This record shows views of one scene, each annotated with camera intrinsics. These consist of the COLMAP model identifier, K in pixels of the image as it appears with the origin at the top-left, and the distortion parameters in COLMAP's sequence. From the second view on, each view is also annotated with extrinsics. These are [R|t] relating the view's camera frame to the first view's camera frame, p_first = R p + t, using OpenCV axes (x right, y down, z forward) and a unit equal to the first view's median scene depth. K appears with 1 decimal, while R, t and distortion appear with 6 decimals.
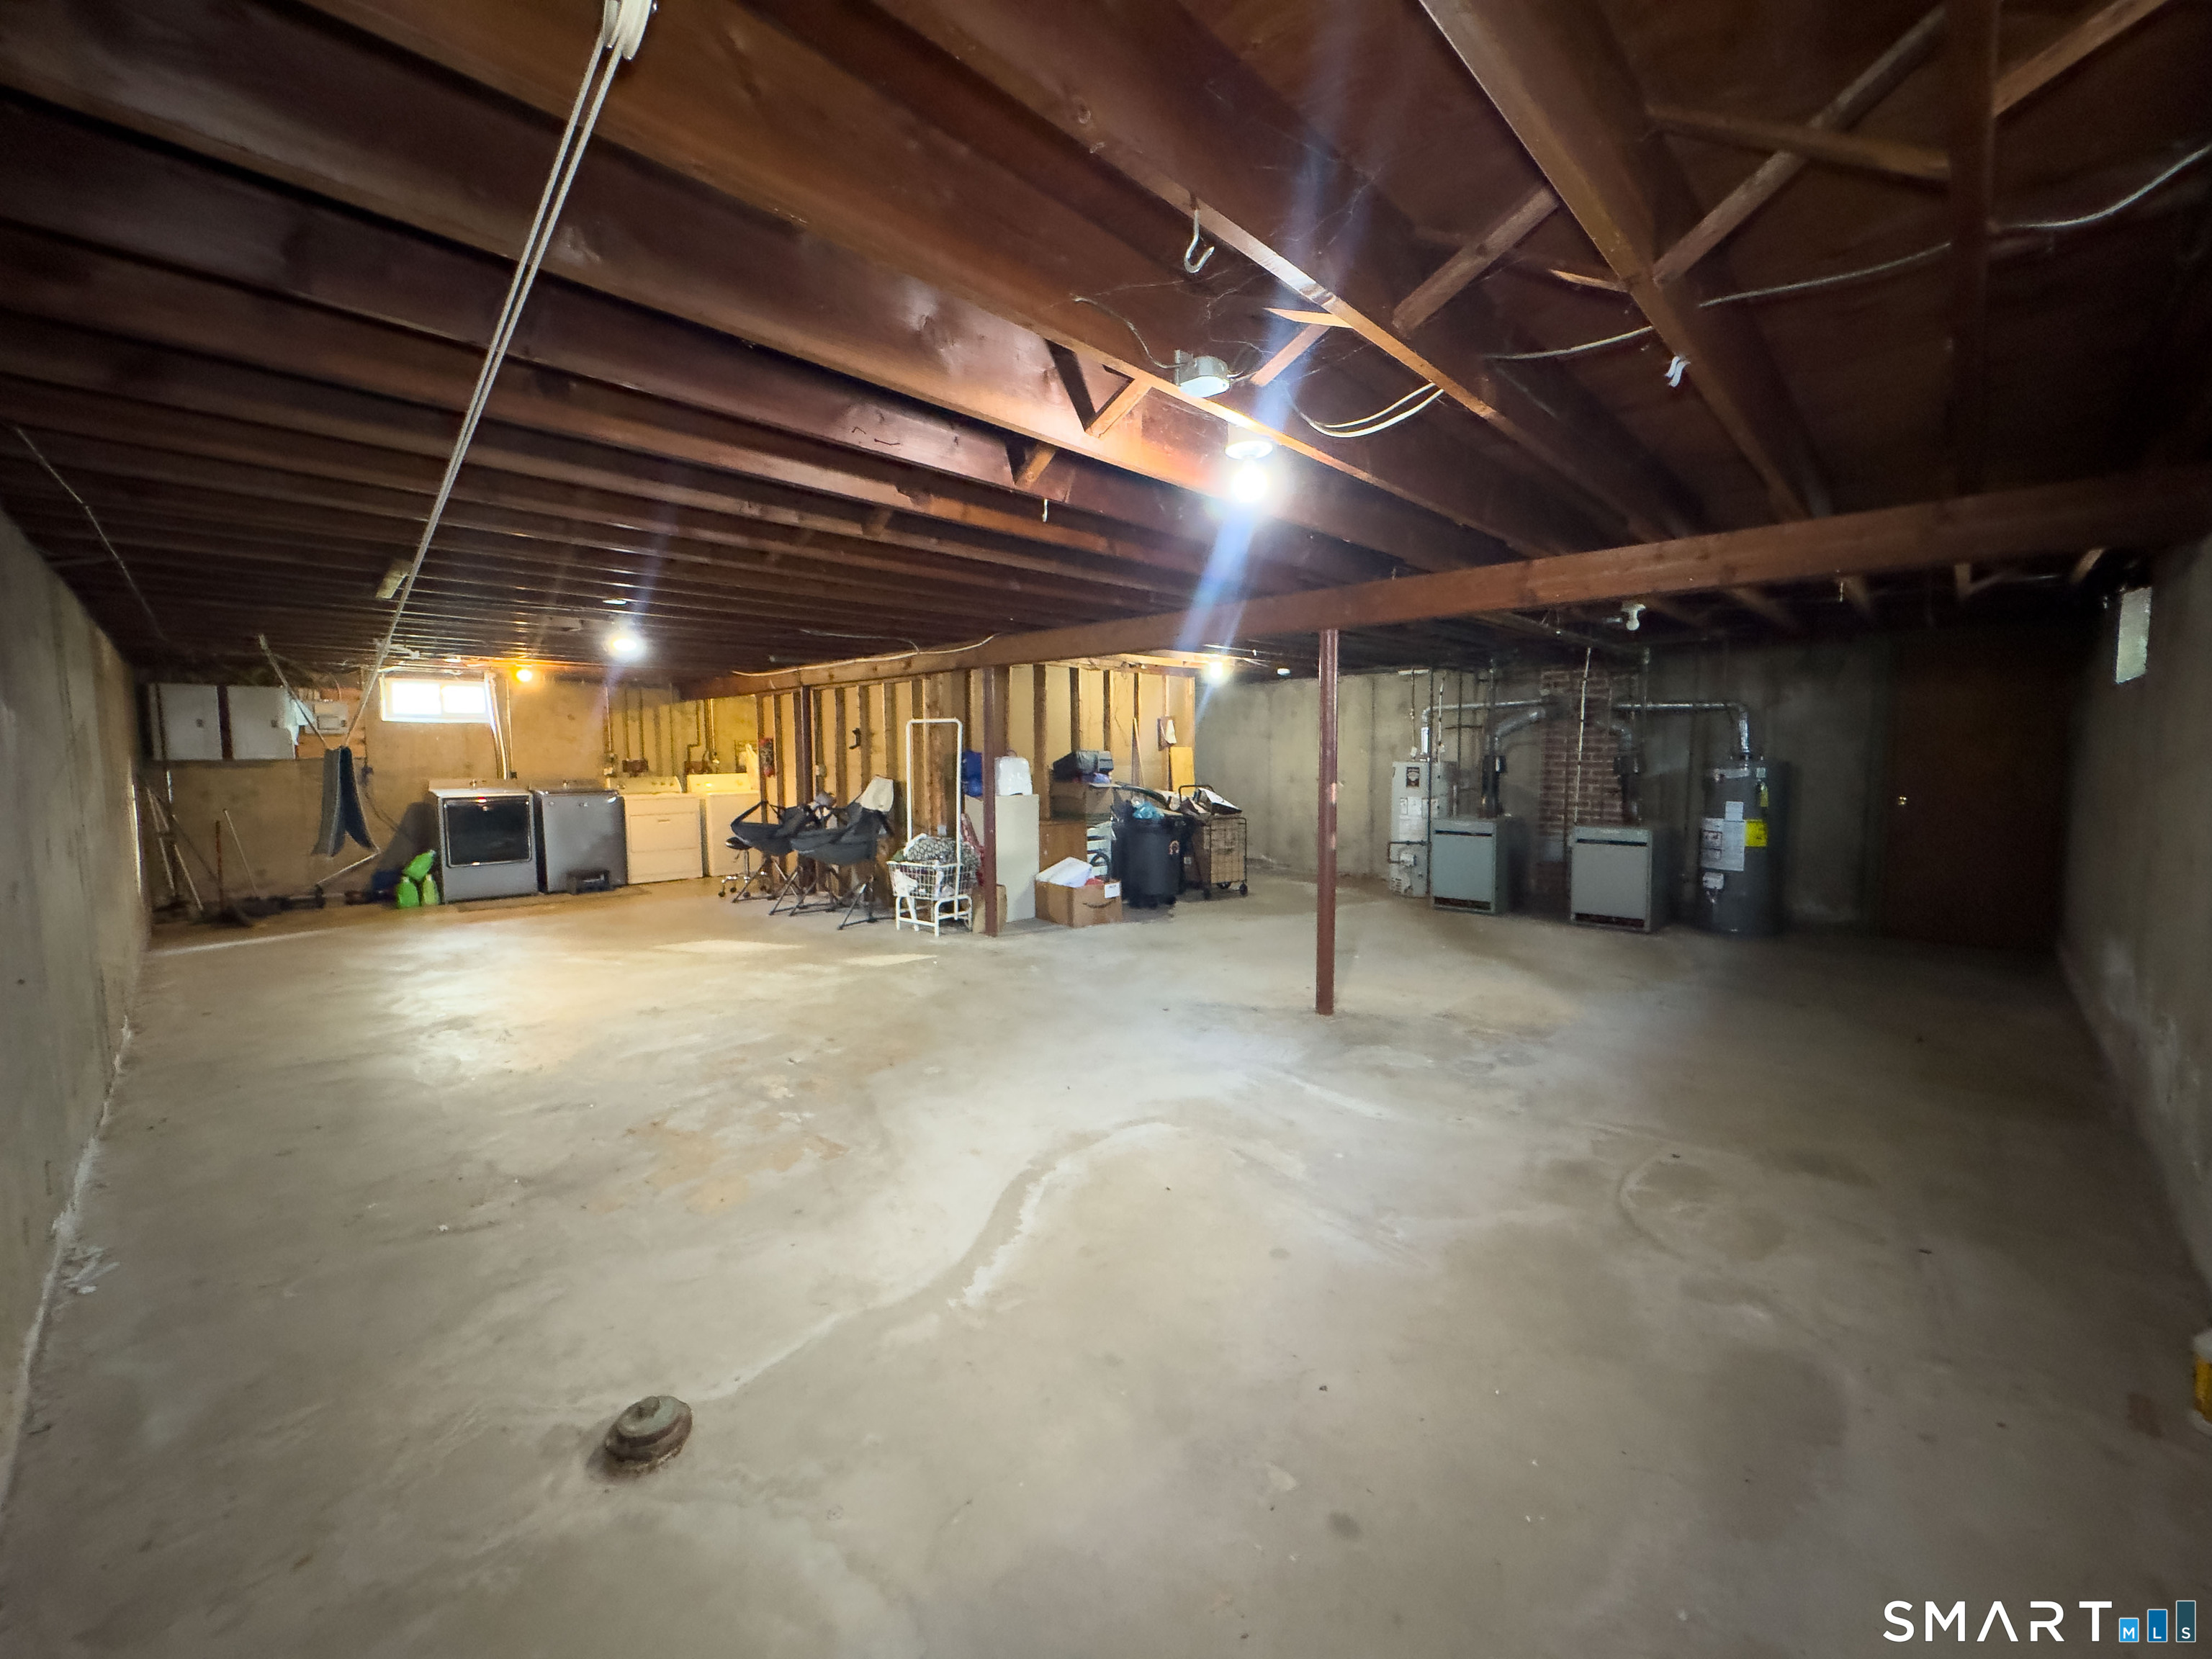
lens RADIAL K [[884.5, 0, 1099.2], [0, 884.5, 825.5], [0, 0, 1]] dist [-0.002667, -0.000257]
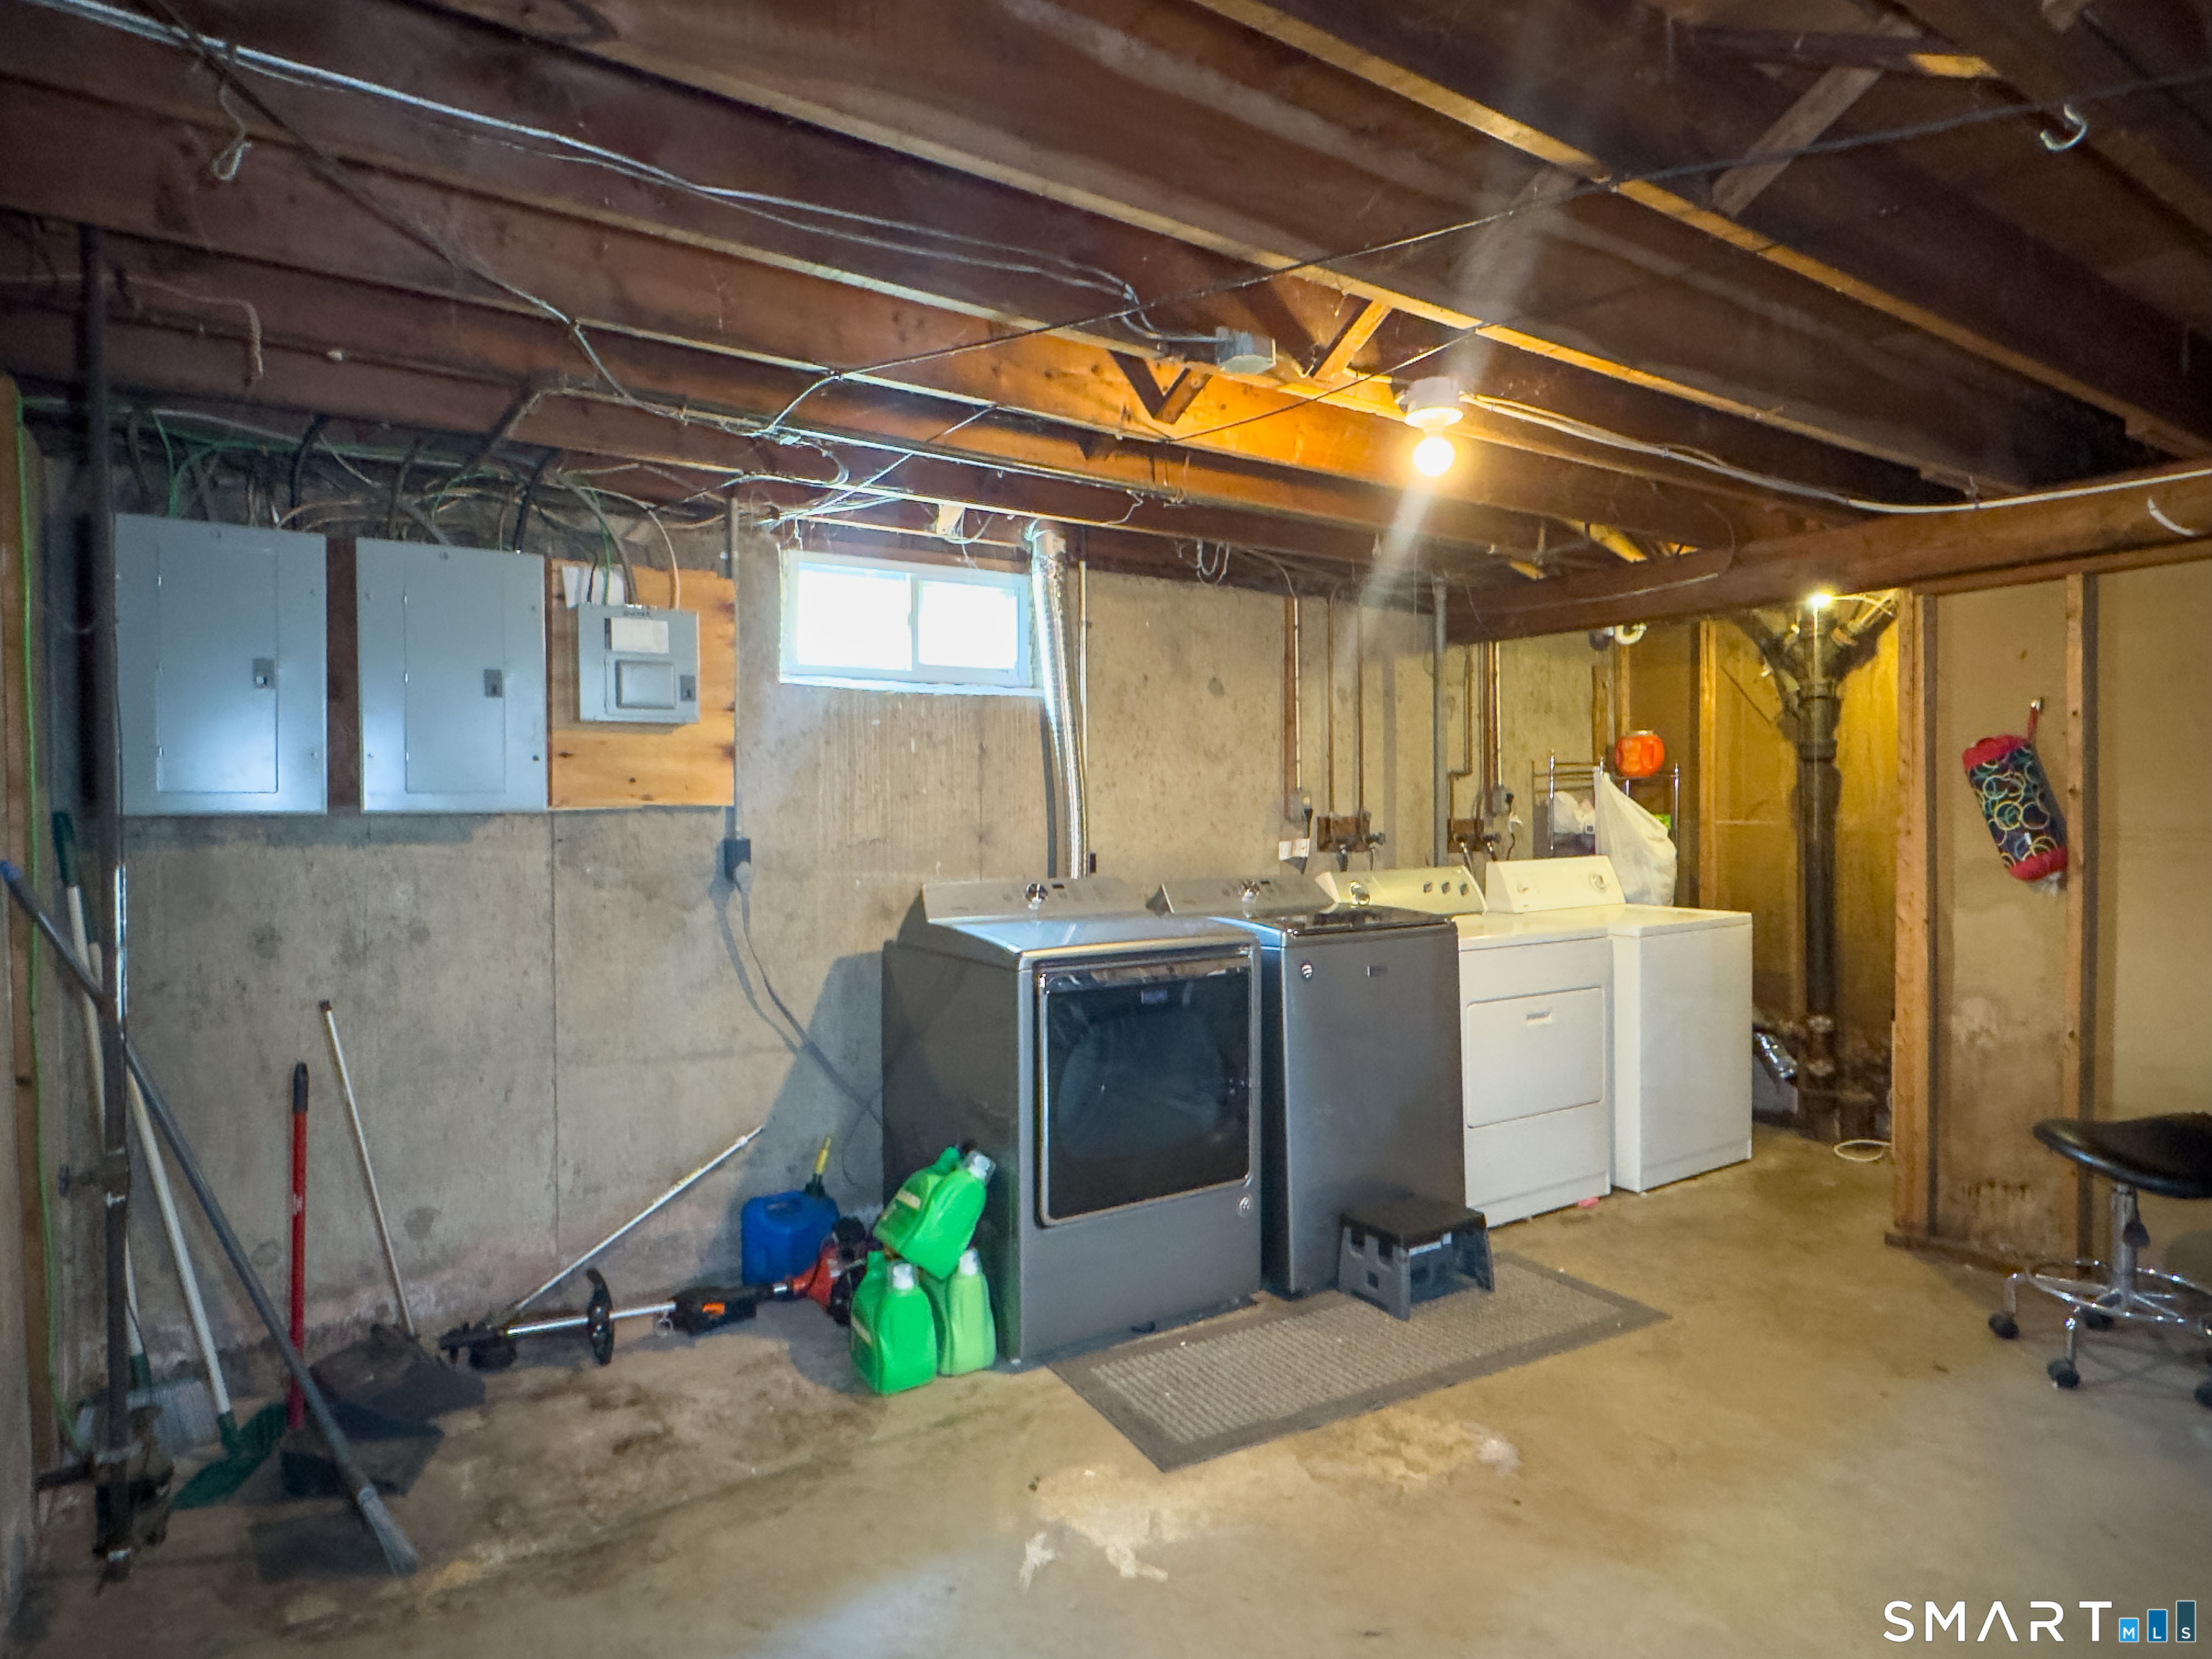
lens RADIAL K [[1270.0, 0, 1110.8], [0, 1270.0, 827.2], [0, 0, 1]] dist [0.000741, 0.000193]
pose [[0.980012, 0.005038, -0.198872, -0.642967], [-0.017204, 0.998080, -0.059495, -0.048677], [0.198191, 0.061727, 0.978218, 0.629447]]
